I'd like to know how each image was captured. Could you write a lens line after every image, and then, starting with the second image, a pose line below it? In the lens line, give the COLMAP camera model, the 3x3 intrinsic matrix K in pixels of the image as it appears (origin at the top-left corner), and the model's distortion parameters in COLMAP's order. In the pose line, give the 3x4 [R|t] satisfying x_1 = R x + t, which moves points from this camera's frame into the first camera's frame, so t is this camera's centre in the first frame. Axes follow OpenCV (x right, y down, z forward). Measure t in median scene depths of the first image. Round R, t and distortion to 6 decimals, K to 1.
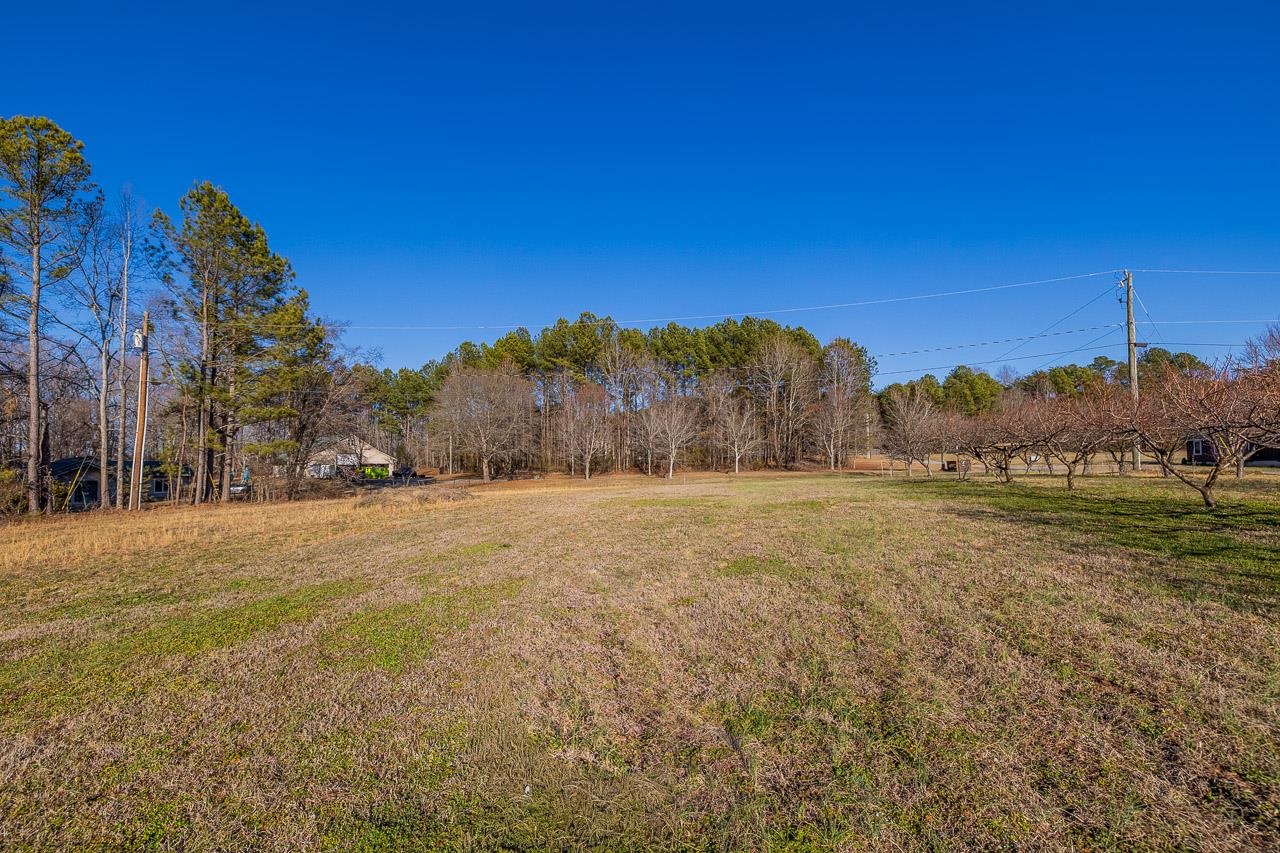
lens RADIAL K [[575.8, 0, 640.0], [0, 575.8, 426.5], [0, 0, 1]] dist [0.001221, 0.000127]
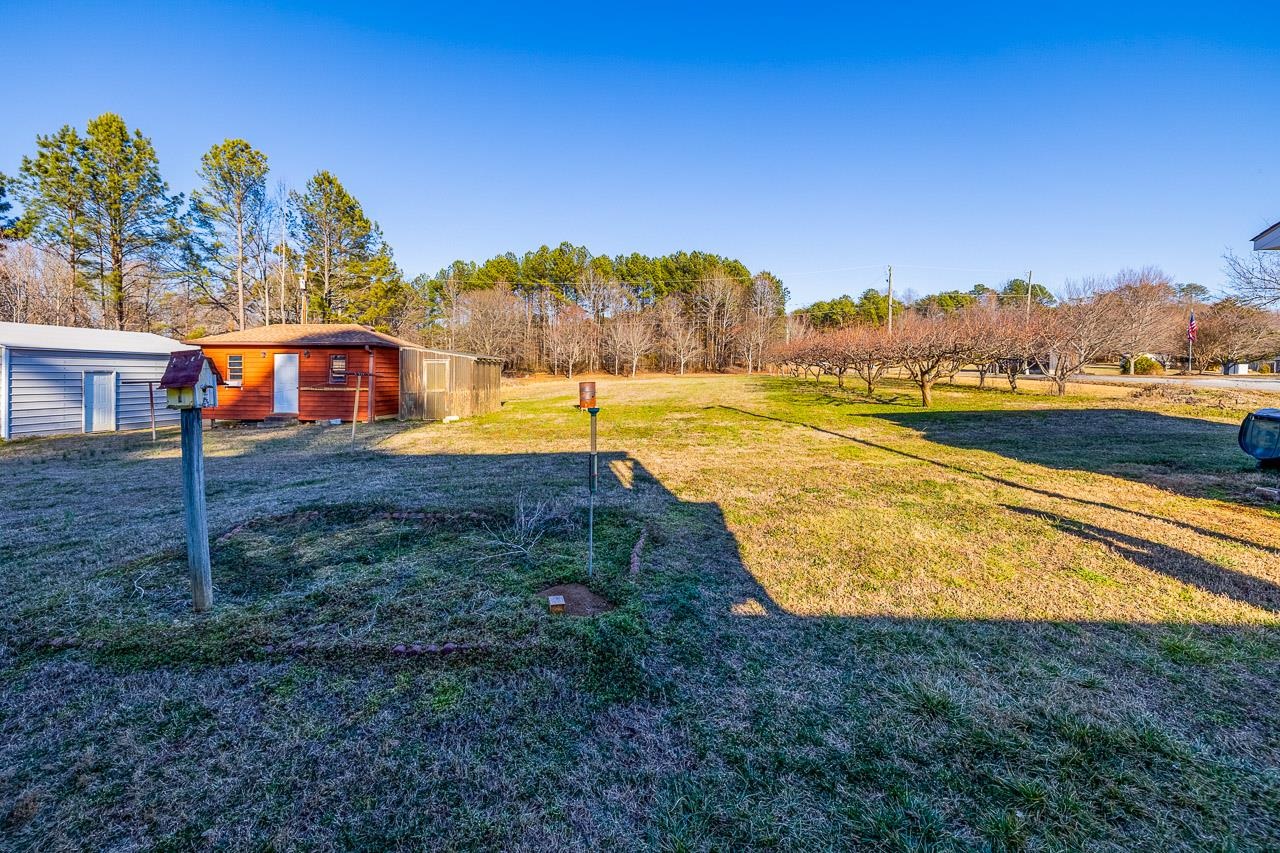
lens RADIAL K [[575.8, 0, 640.0], [0, 575.8, 426.5], [0, 0, 1]] dist [0.001221, 0.000127]
pose [[0.997070, 0.004363, 0.076366, -0.026697], [-0.017052, 0.985926, 0.166310, -0.017991], [-0.074566, -0.167125, 0.983112, -0.285264]]
